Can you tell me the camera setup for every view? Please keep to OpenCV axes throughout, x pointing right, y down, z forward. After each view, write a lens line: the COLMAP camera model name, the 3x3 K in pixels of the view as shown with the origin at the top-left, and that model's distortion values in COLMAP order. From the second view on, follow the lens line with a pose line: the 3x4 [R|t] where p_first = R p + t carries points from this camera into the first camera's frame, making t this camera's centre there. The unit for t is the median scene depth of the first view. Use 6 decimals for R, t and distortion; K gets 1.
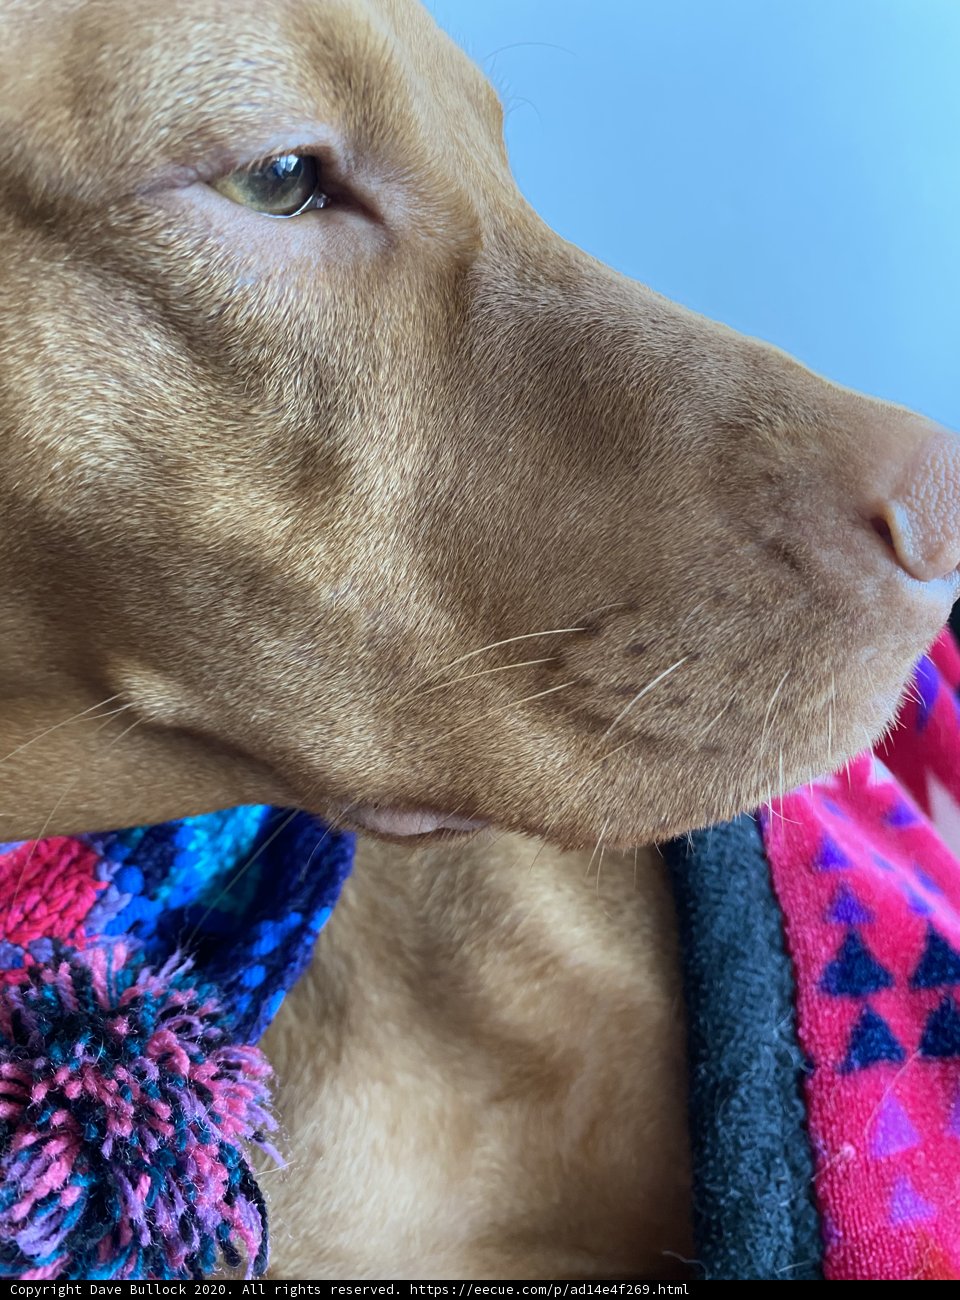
lens RADIAL K [[1027.2, 0, 480.1], [0, 1027.2, 703.1], [0, 0, 1]] dist [0.066290, -0.086273]
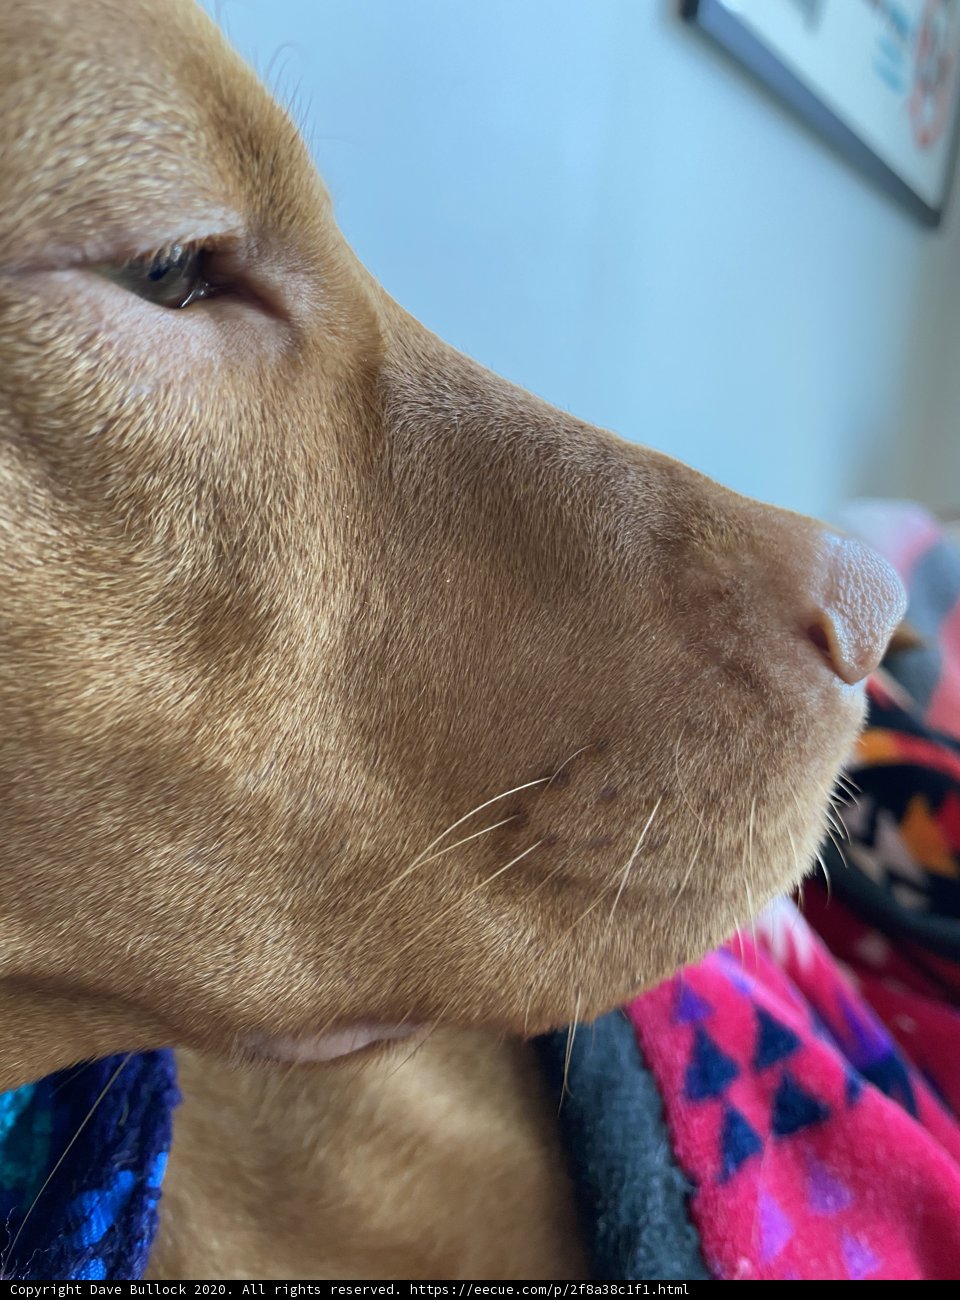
lens RADIAL K [[1027.2, 0, 480.1], [0, 1027.2, 703.1], [0, 0, 1]] dist [0.066290, -0.086273]
pose [[0.934226, -0.106664, 0.340358, -0.240337], [0.136164, 0.988622, -0.063925, -0.089738], [-0.329667, 0.106065, 0.938120, 0.211757]]
